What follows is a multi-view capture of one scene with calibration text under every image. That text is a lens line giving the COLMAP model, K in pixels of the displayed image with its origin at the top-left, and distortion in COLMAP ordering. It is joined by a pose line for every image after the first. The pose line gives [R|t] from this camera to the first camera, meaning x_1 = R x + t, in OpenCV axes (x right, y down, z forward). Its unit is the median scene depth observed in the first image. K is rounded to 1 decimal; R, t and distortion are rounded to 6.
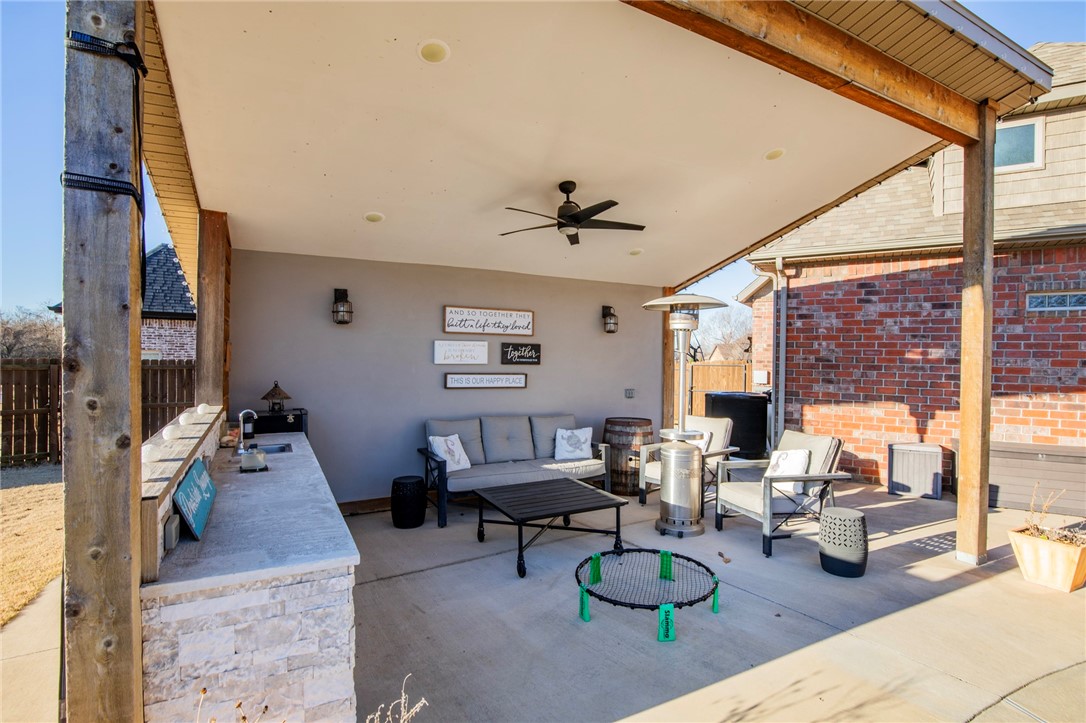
lens RADIAL K [[503.8, 0, 541.1], [0, 503.8, 359.0], [0, 0, 1]] dist [-0.002076, -0.000504]
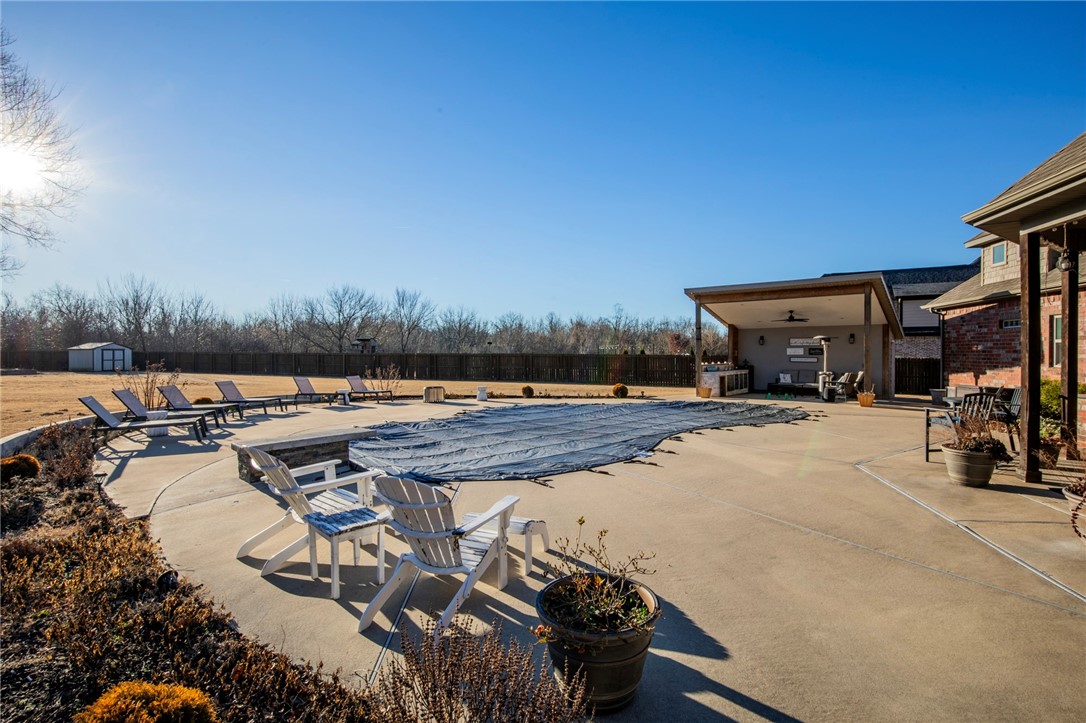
lens RADIAL K [[514.7, 0, 542.3], [0, 514.7, 359.3], [0, 0, 1]] dist [-0.023580, 0.000426]
pose [[0.314408, -0.002538, -0.949284, 2.524740], [-0.003961, 0.999984, -0.003986, 0.059770], [0.949280, 0.005013, 0.314393, -1.683805]]
